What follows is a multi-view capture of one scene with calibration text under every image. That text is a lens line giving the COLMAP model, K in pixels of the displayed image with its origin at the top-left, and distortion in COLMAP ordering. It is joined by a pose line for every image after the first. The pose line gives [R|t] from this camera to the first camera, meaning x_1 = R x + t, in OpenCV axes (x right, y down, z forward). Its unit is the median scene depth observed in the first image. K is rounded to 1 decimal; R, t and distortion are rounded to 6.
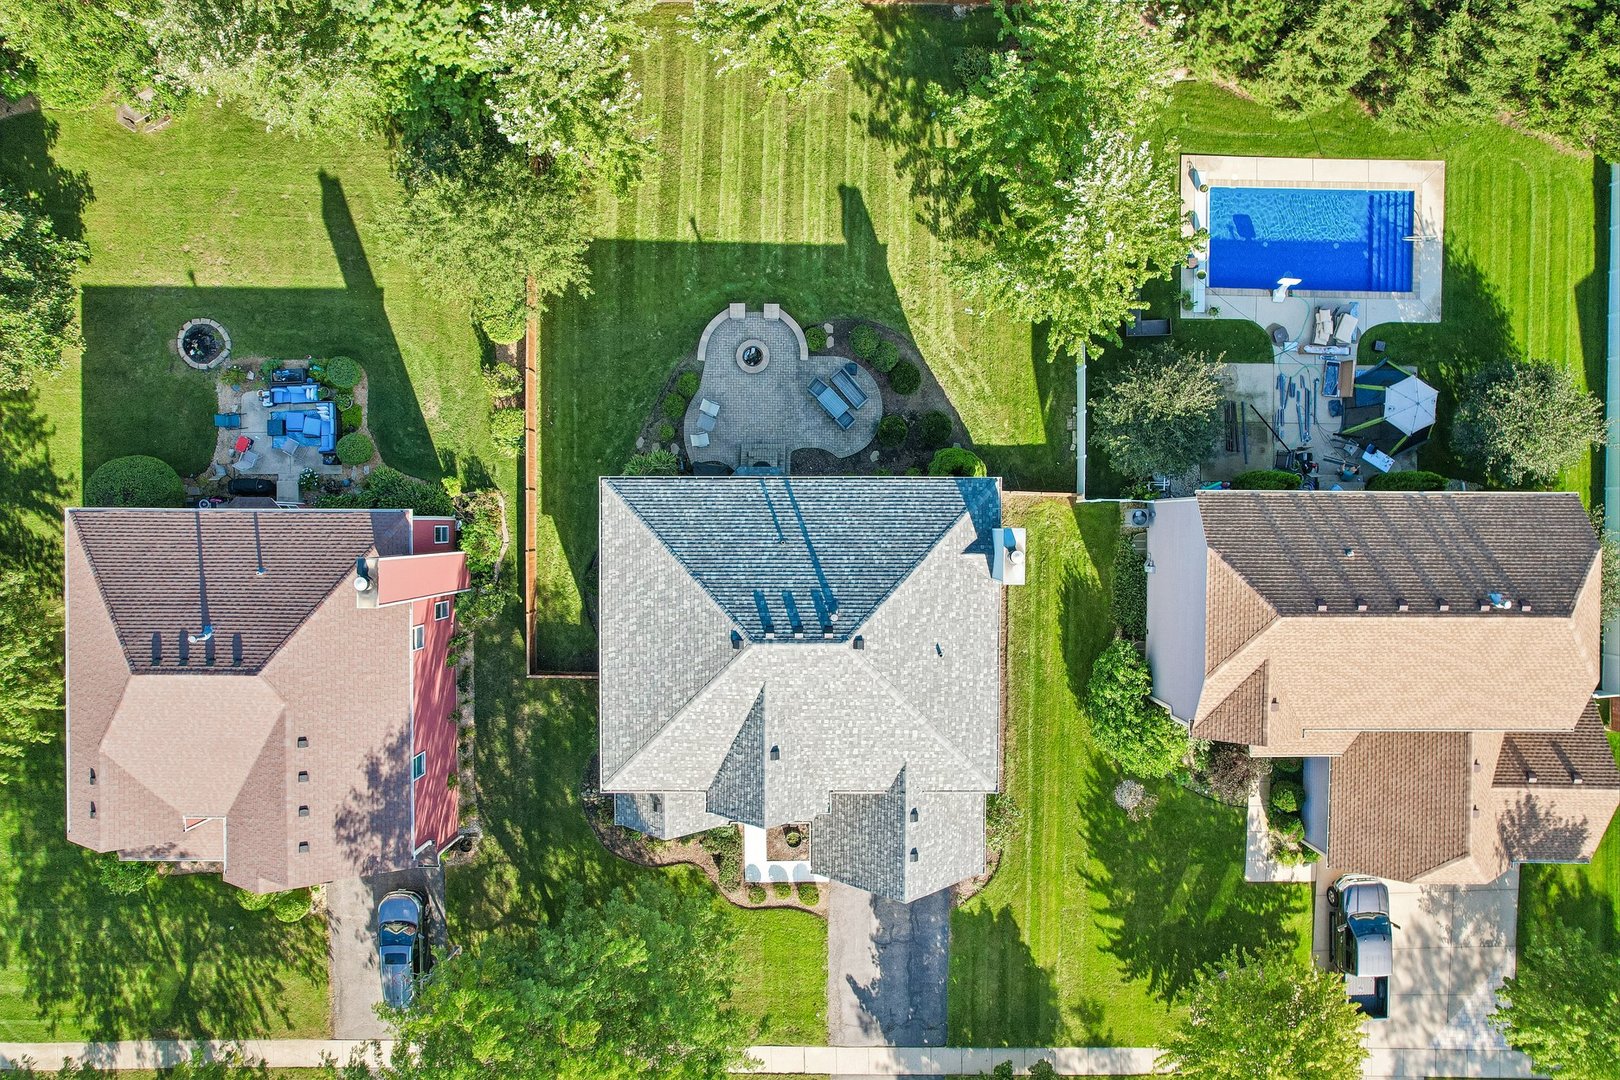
lens RADIAL K [[1022.9, 0, 810.0], [0, 1022.9, 540.0], [0, 0, 1]] dist [-0.020081, 0.003611]
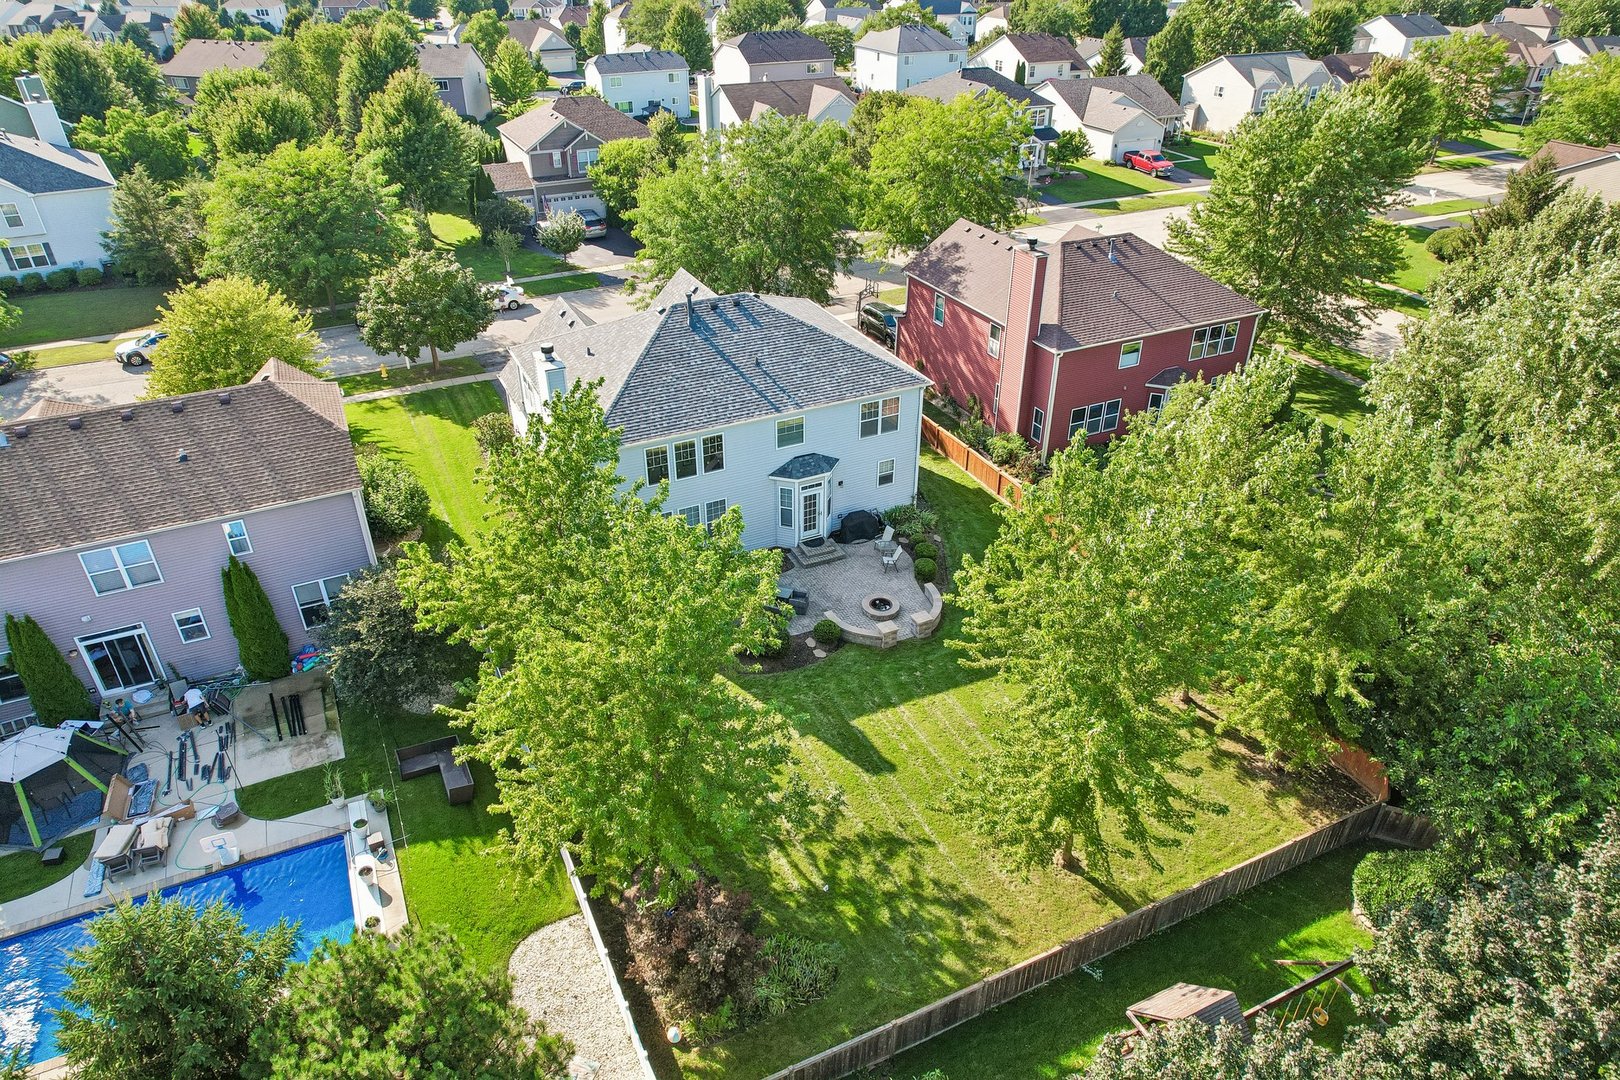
lens RADIAL K [[1022.9, 0, 810.0], [0, 1022.9, 540.0], [0, 0, 1]] dist [-0.020081, 0.003611]
pose [[-0.891285, 0.238810, -0.385463, 0.327340], [-0.453389, -0.482621, 0.749344, -0.789066], [-0.007082, 0.842643, 0.538426, 0.469613]]
